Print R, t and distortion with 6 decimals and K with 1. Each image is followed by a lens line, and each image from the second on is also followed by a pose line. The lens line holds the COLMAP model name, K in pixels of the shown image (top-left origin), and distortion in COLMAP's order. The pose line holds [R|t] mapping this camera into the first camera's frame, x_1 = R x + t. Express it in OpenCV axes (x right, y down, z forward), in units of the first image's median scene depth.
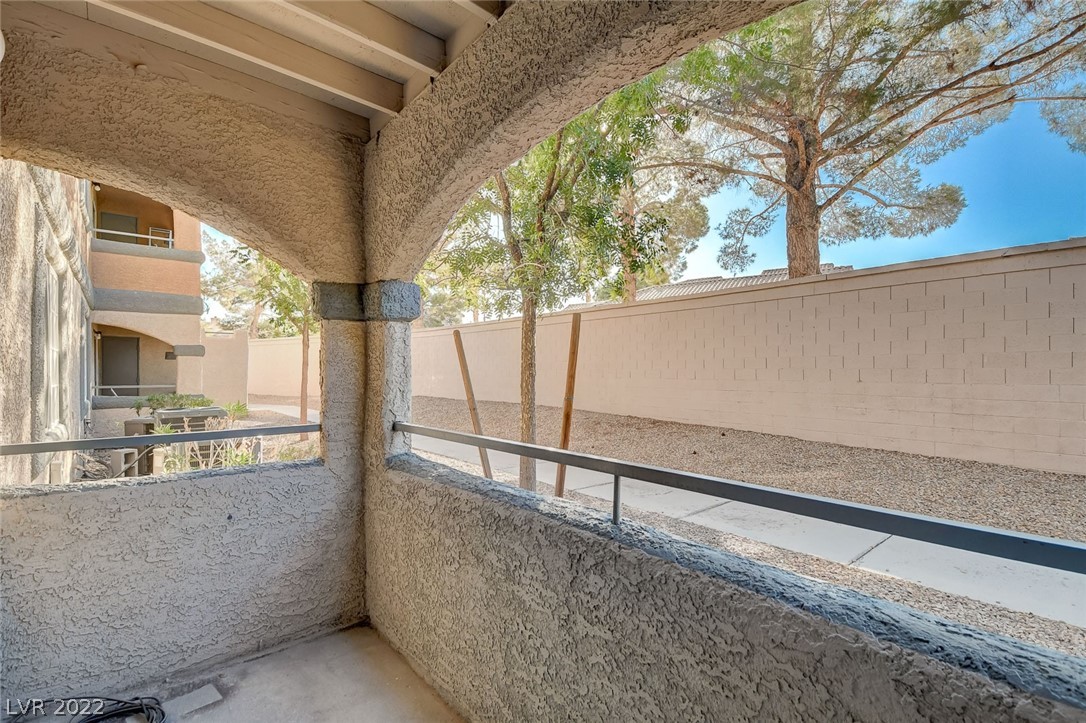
lens RADIAL K [[472.6, 0, 538.9], [0, 472.6, 366.8], [0, 0, 1]] dist [-0.015691, -0.000354]
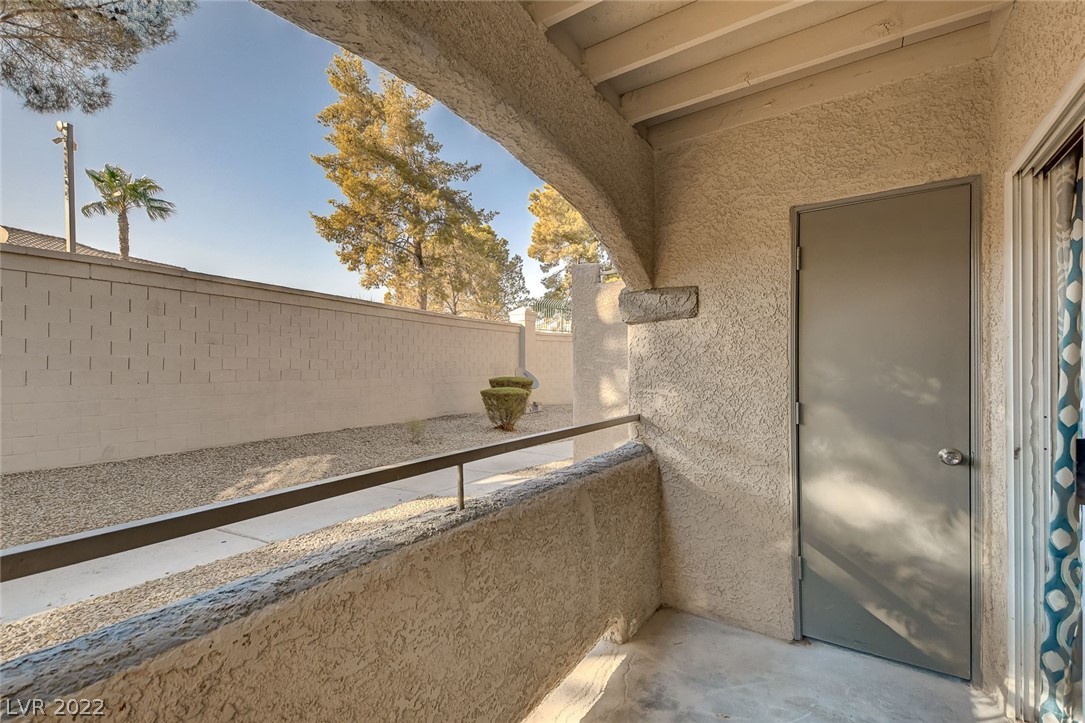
lens RADIAL K [[472.2, 0, 538.5], [0, 472.2, 366.5], [0, 0, 1]] dist [-0.015691, -0.000354]
pose [[-0.279383, 0.008476, 0.960142, -0.876328], [0.000484, 0.999962, -0.008687, 0.012581], [-0.960180, -0.001963, -0.279377, 1.060111]]
